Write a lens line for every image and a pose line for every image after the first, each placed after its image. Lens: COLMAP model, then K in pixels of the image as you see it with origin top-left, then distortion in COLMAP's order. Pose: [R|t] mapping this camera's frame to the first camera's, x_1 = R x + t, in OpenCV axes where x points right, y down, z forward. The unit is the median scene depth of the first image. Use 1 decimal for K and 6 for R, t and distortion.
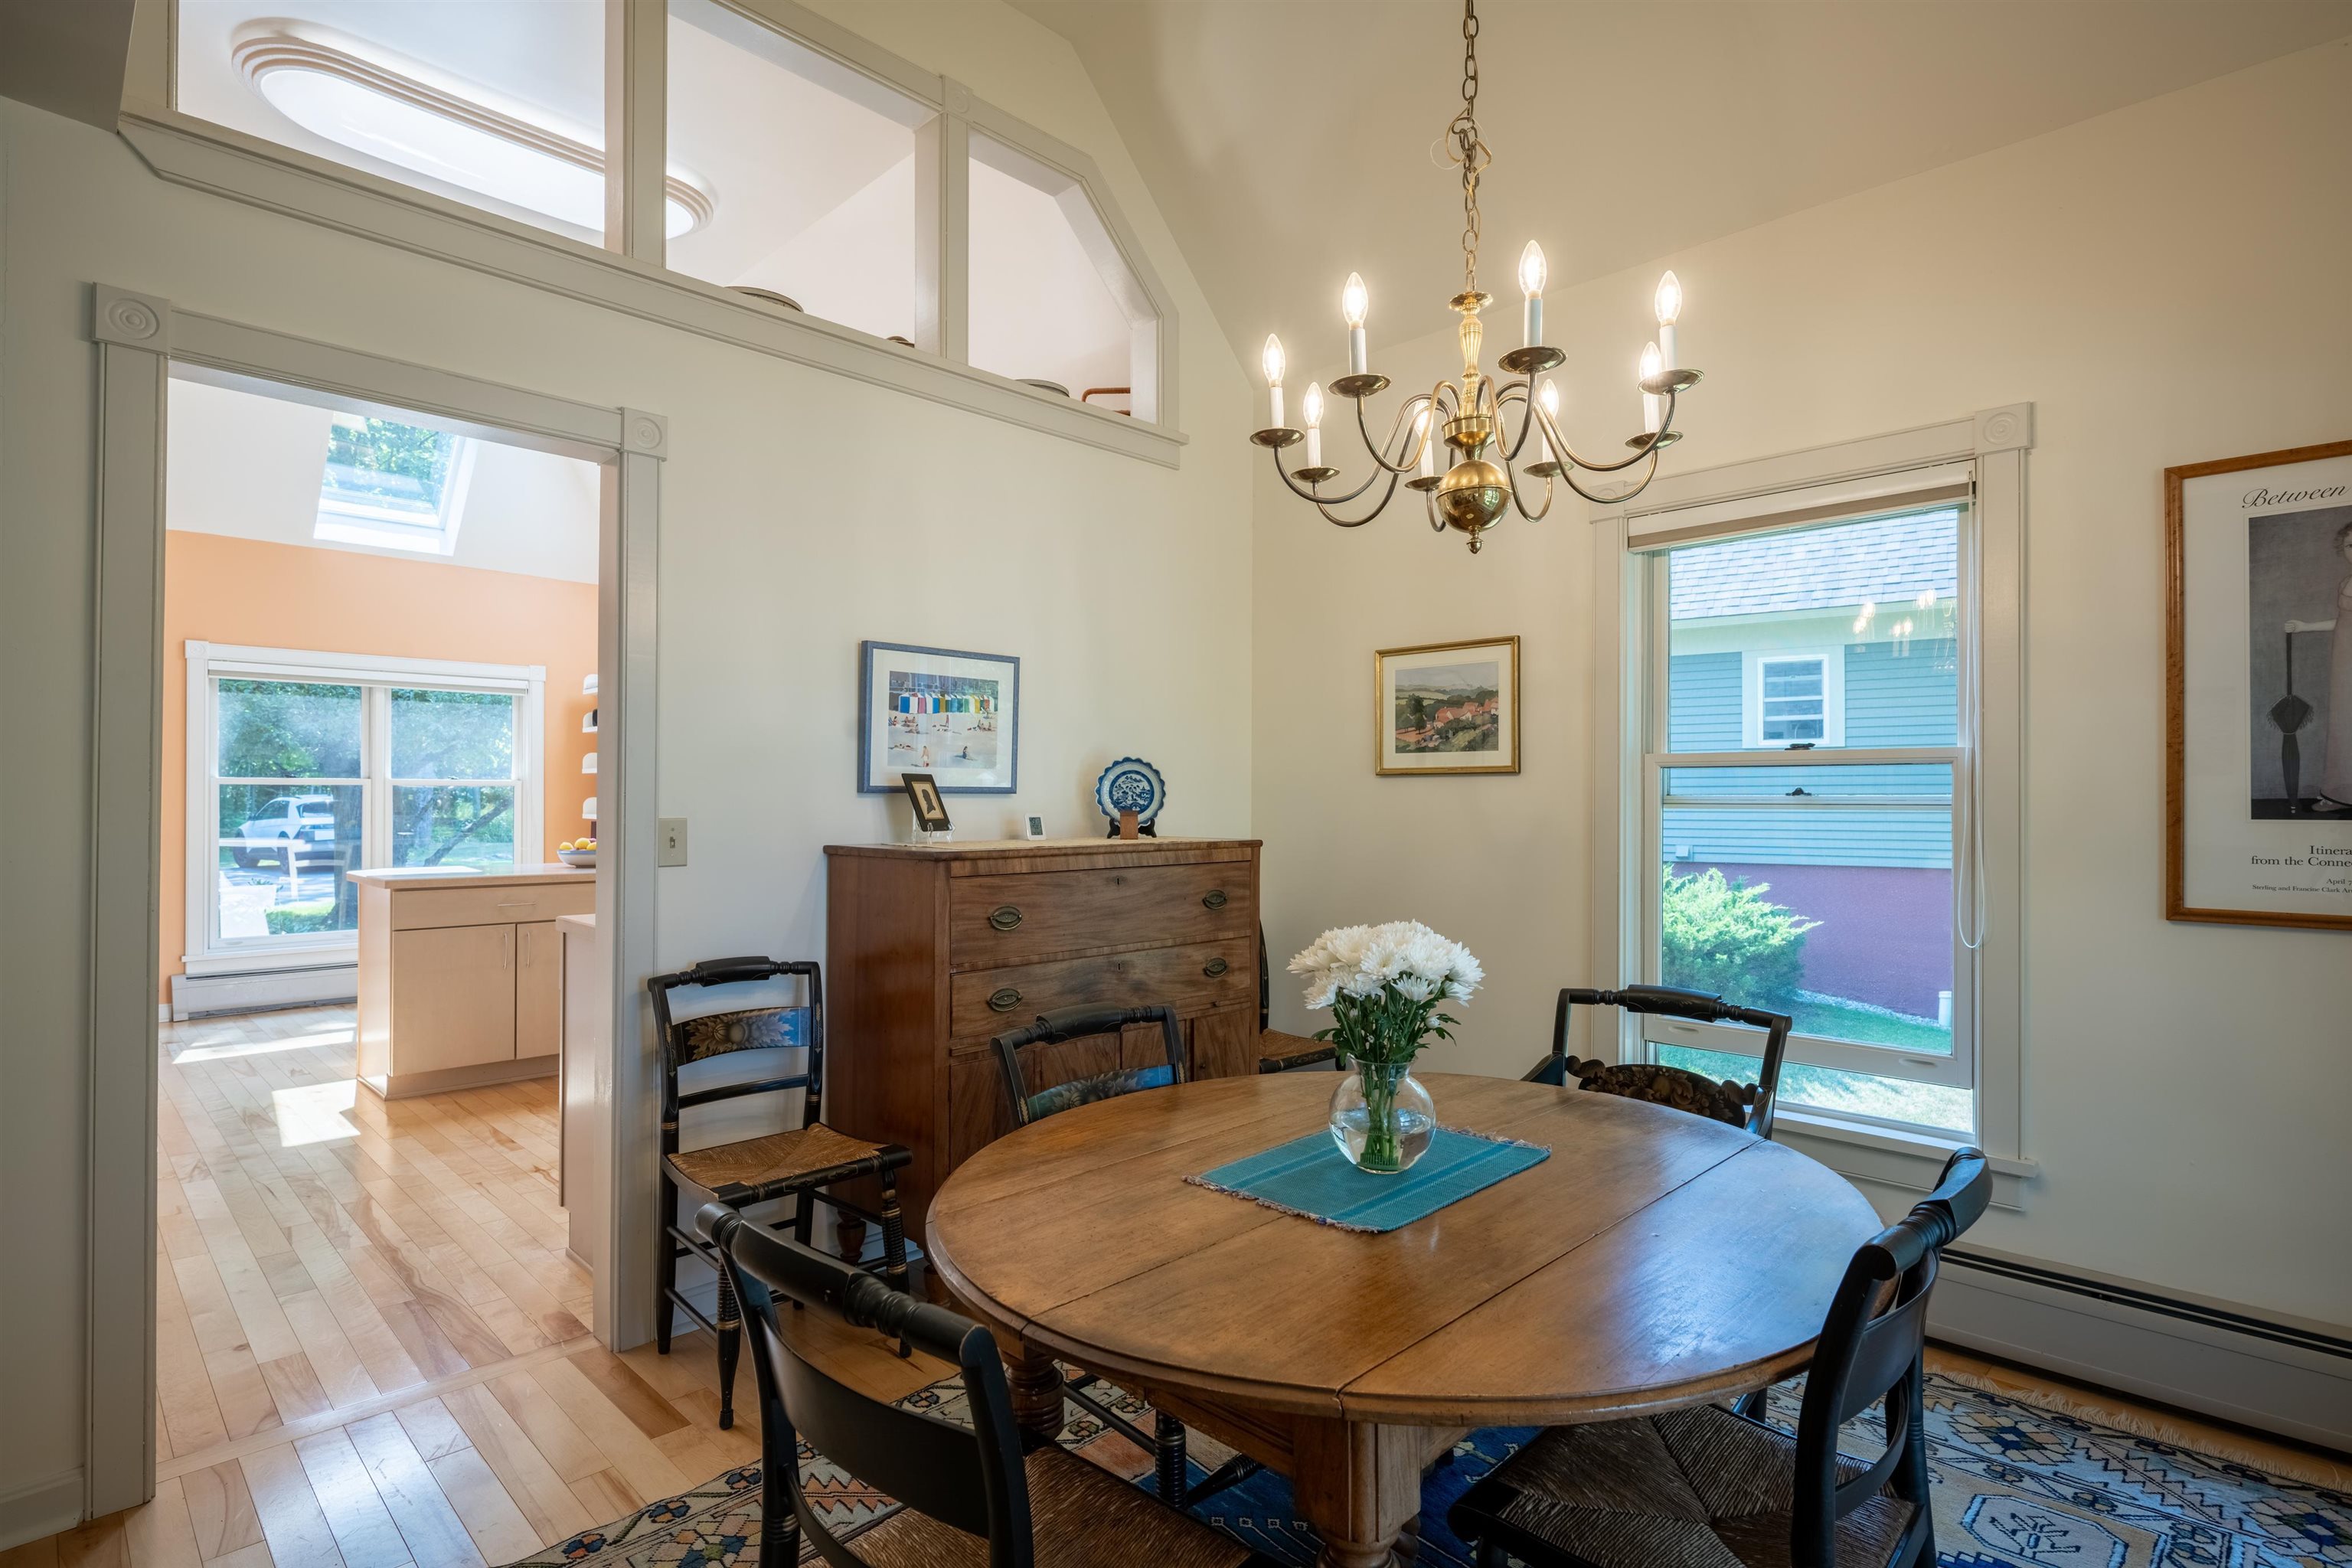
lens RADIAL K [[1169.0, 0, 1161.9], [0, 1169.0, 794.7], [0, 0, 1]] dist [0.003326, 0.000571]
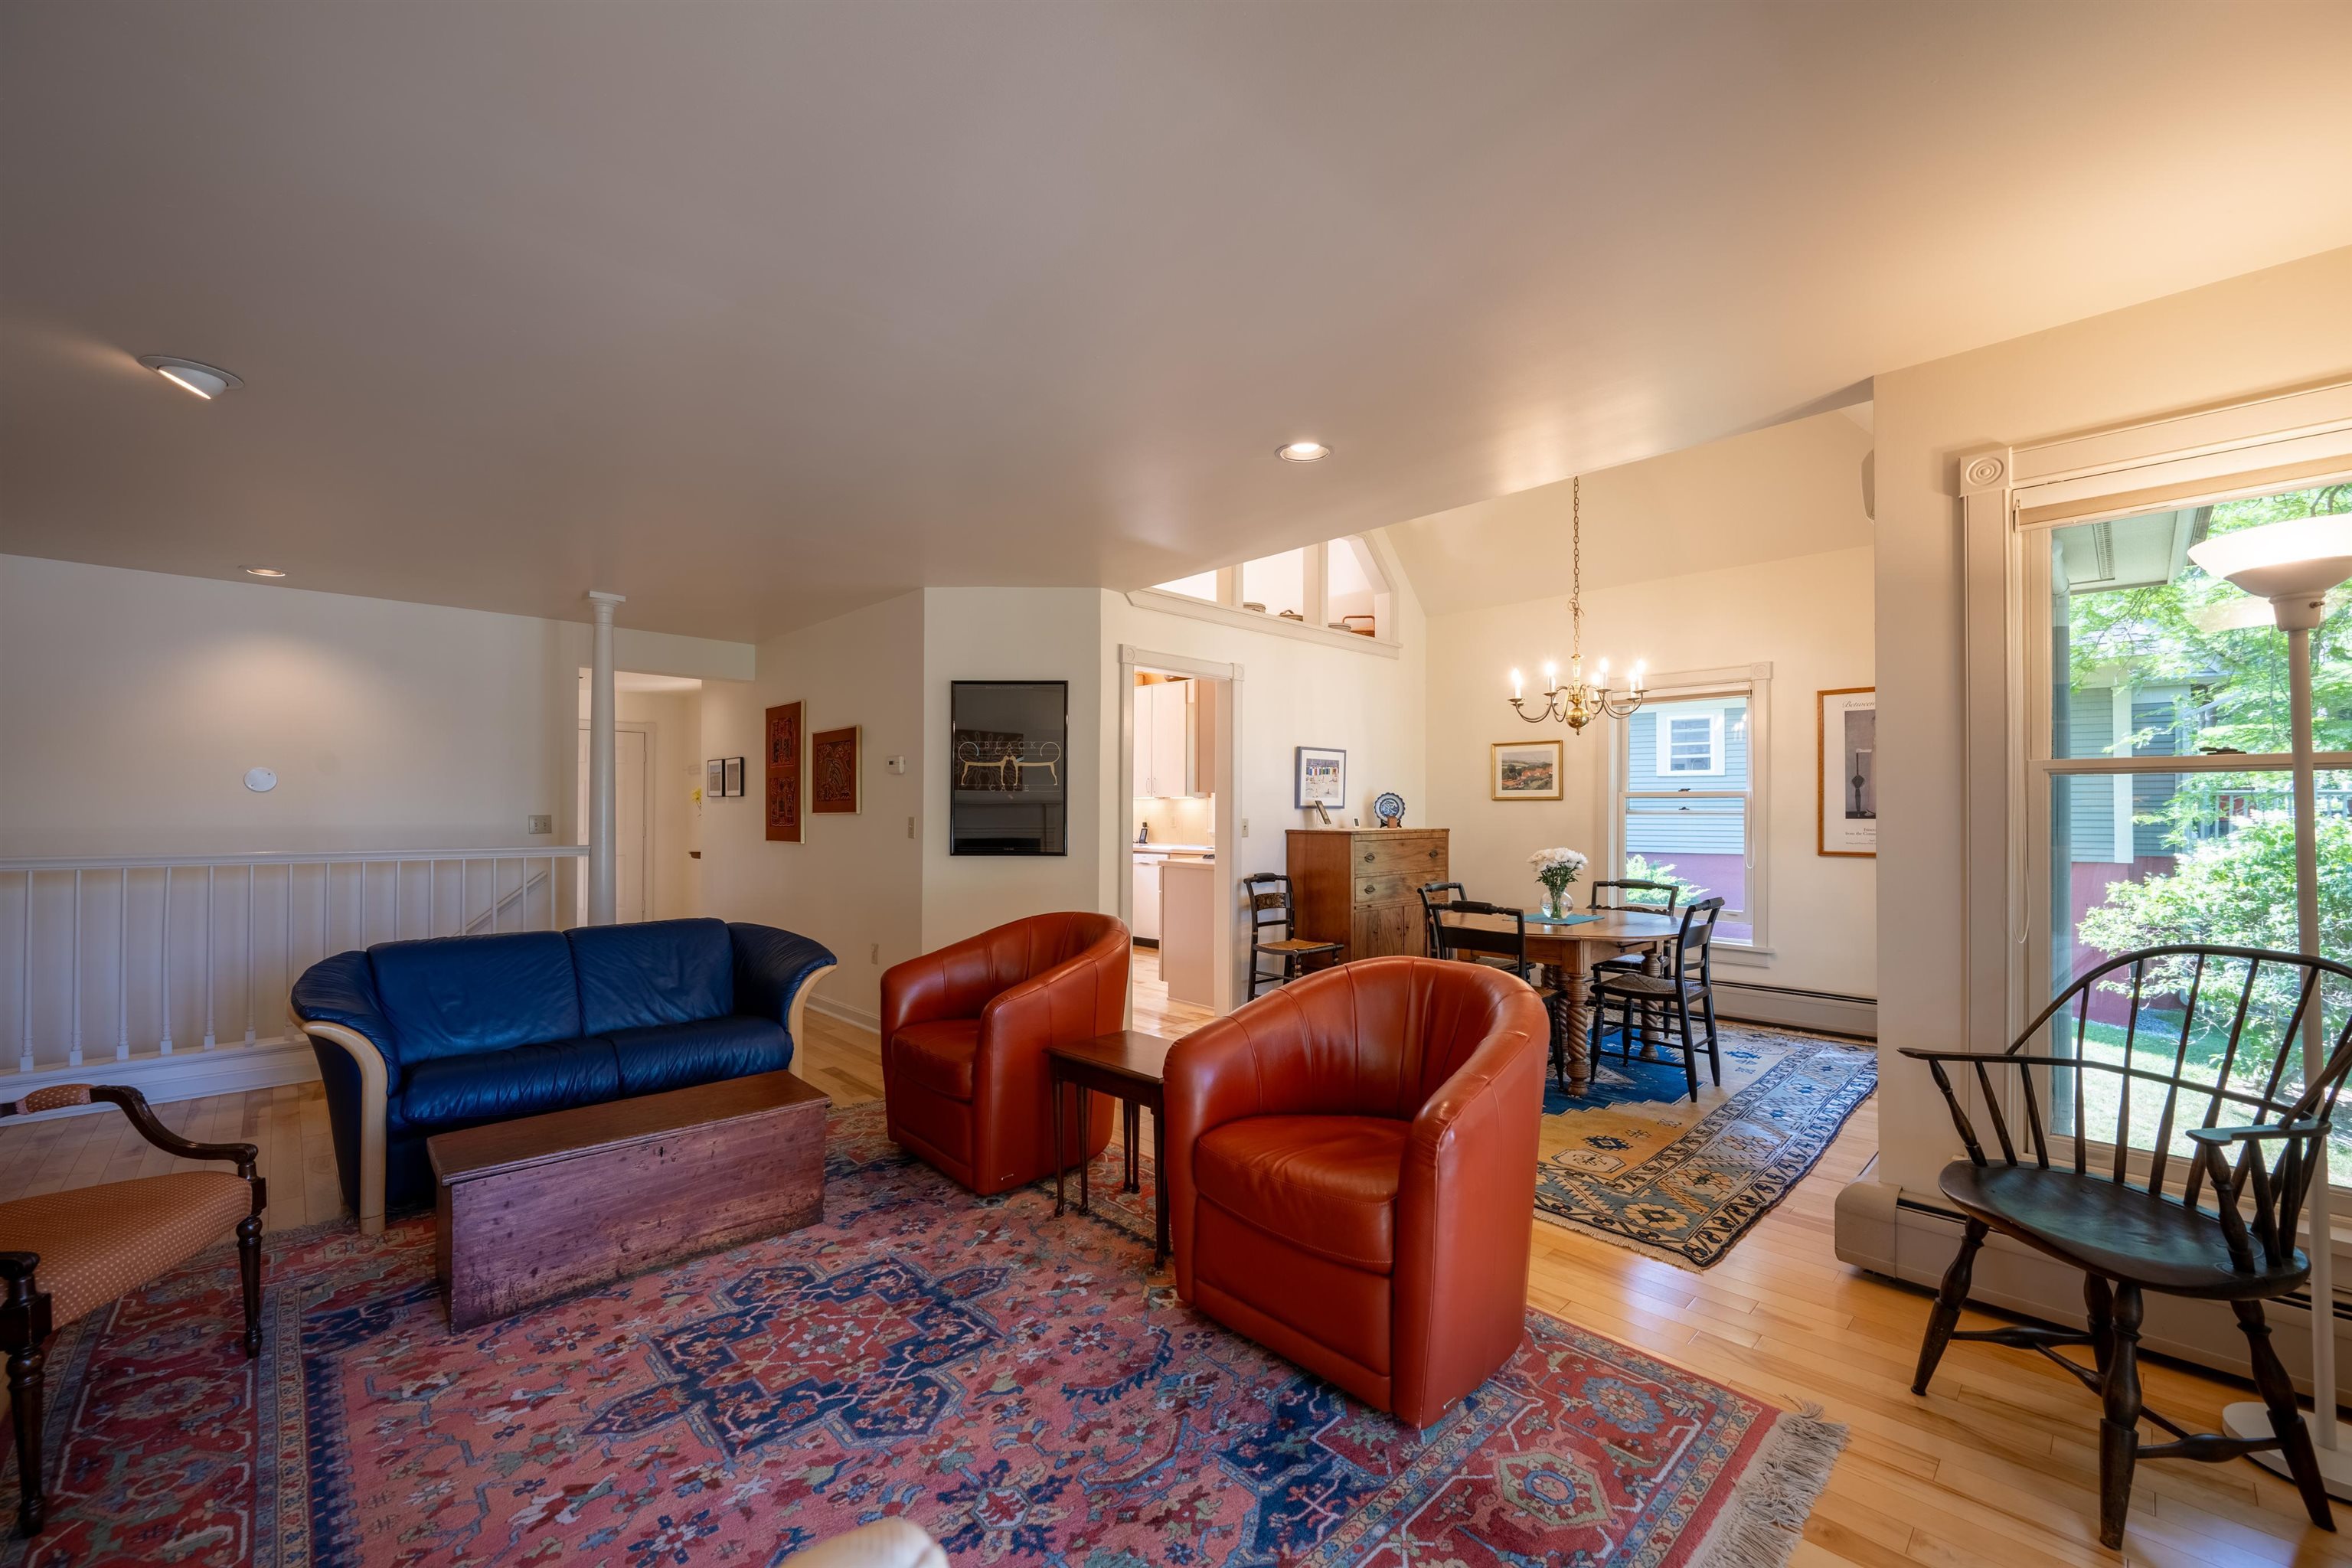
lens RADIAL K [[924.7, 0, 1165.8], [0, 924.7, 796.5], [0, 0, 1]] dist [-0.000844, -0.000294]
pose [[0.999684, 0.001100, -0.025112, -0.450709], [-0.001374, 0.999940, -0.010912, -0.004488], [0.025099, 0.010943, 0.999625, -0.880478]]
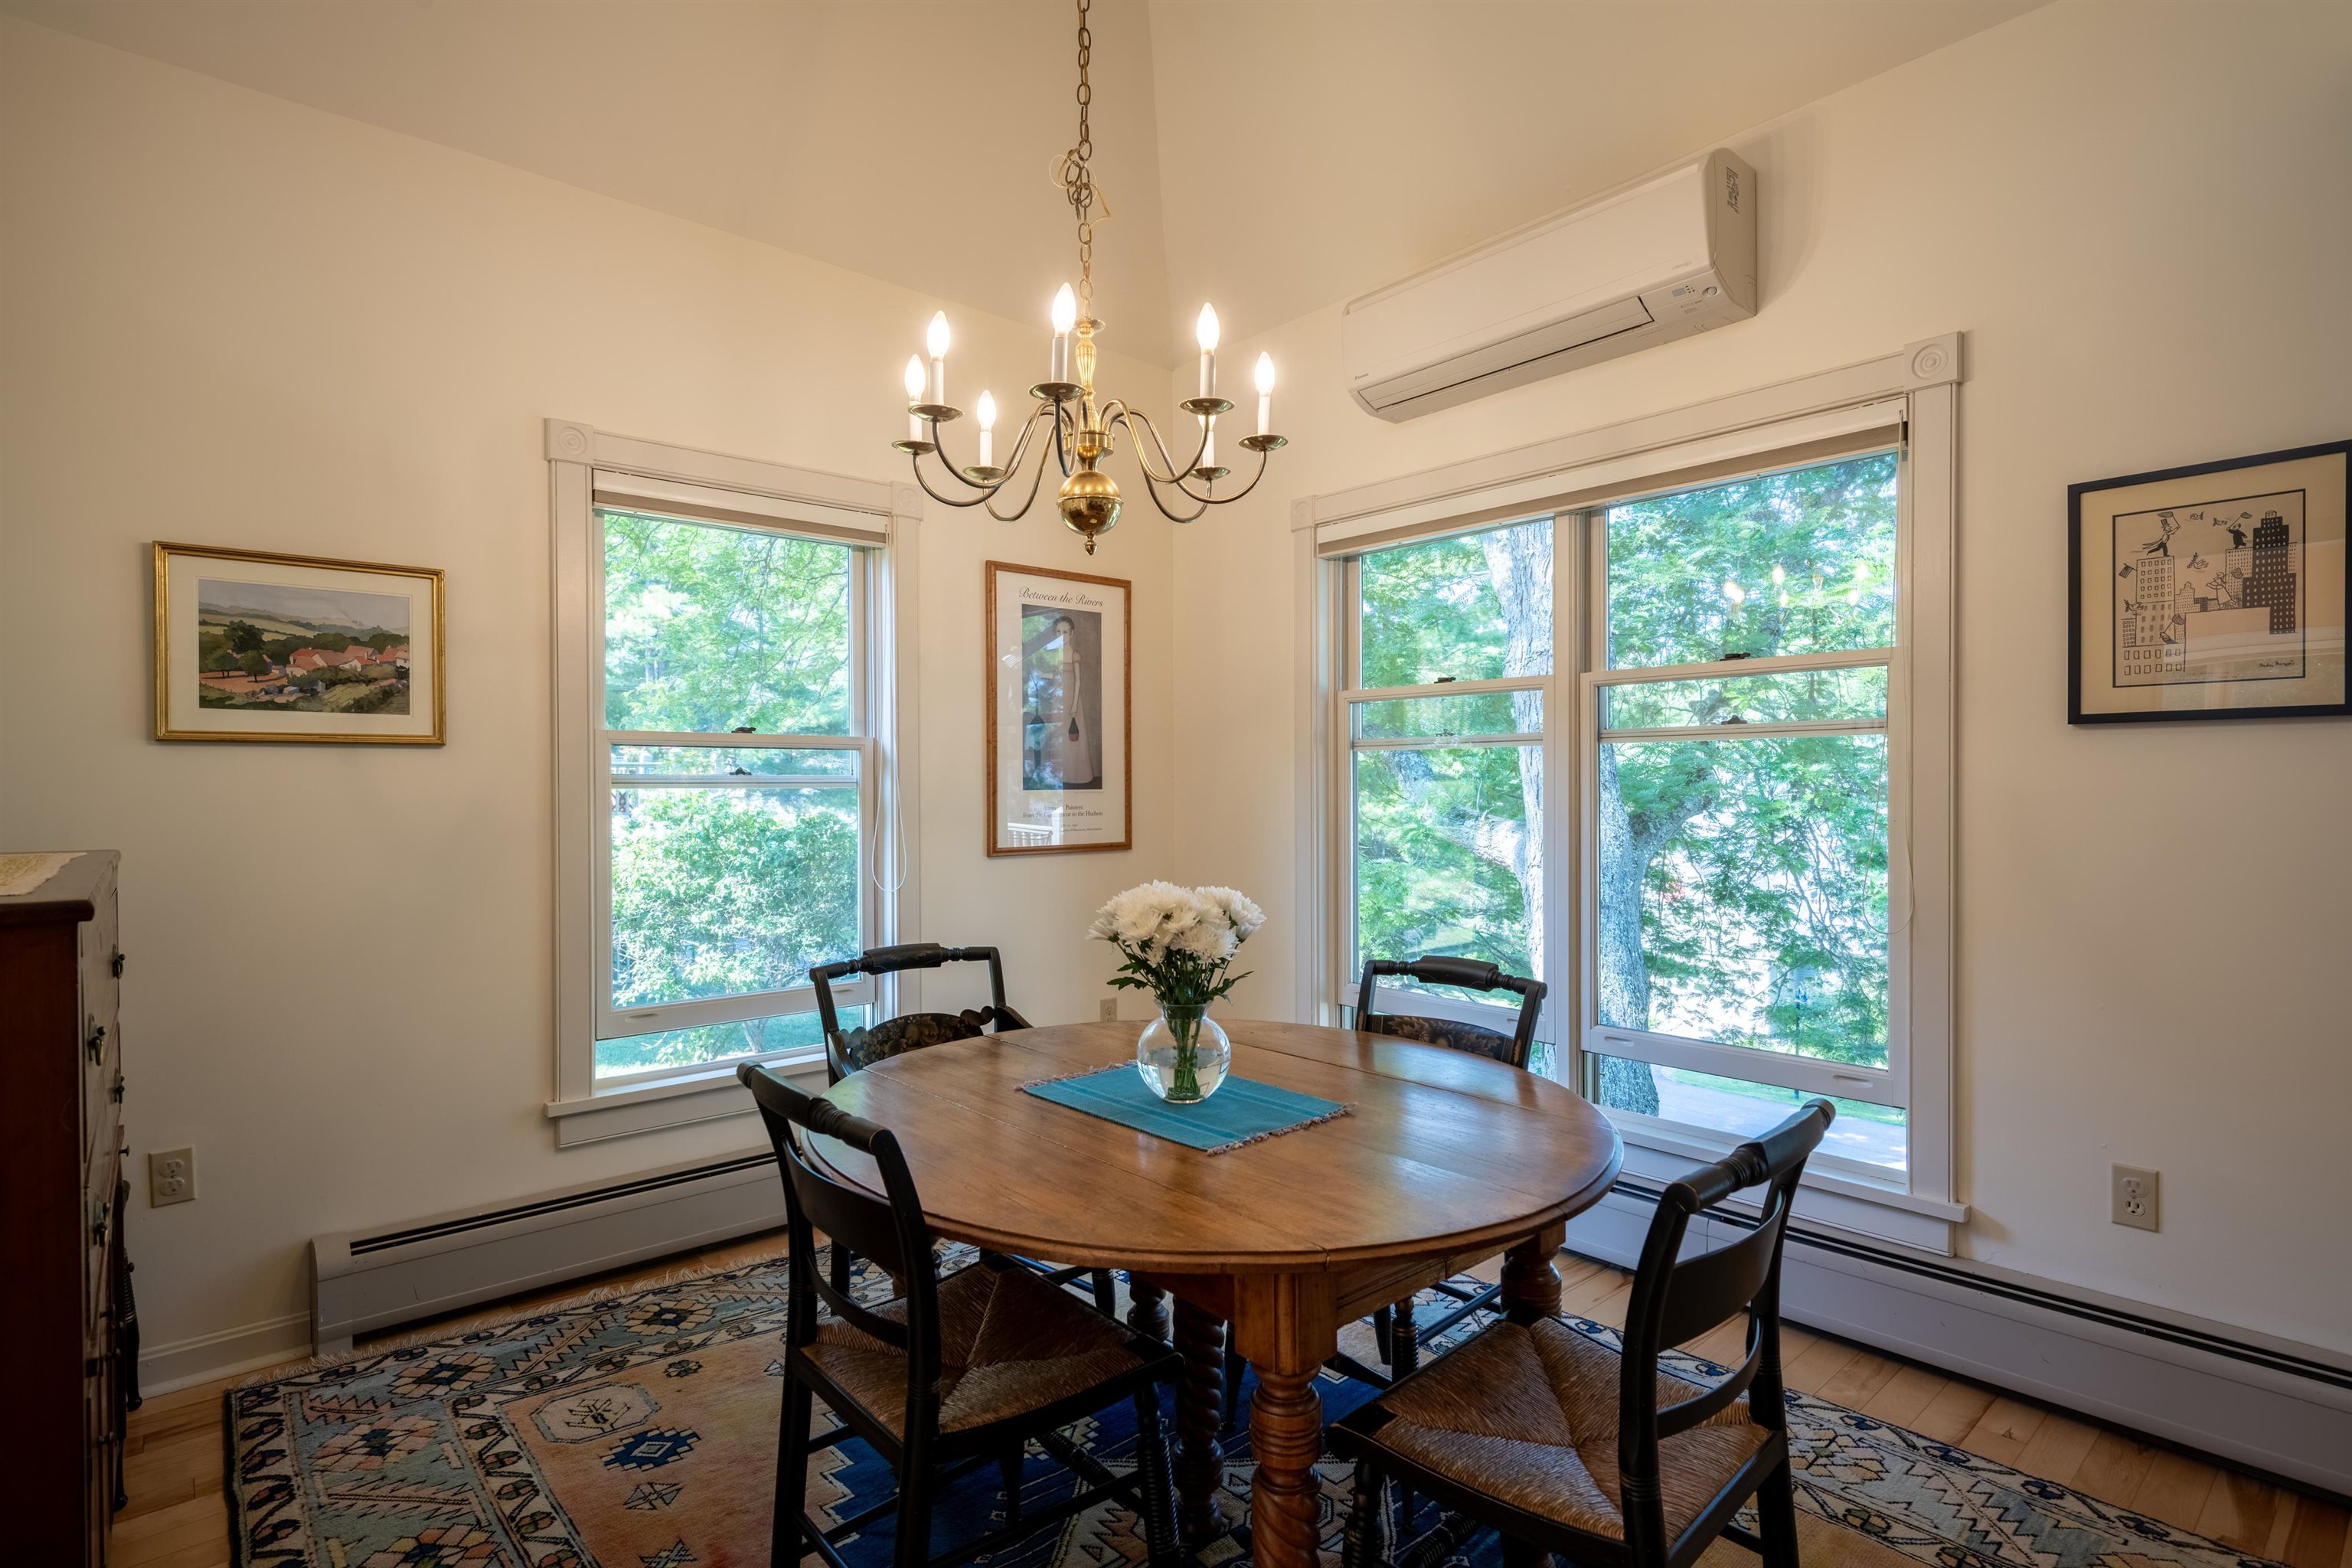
lens RADIAL K [[1169.0, 0, 1186.4], [0, 1169.0, 781.6], [0, 0, 1]] dist [0.003326, 0.000571]
pose [[0.054597, 0.003452, 0.998503, -0.477973], [0.001965, 0.999992, -0.003564, 0.010109], [-0.998507, 0.002157, 0.054589, 0.480685]]
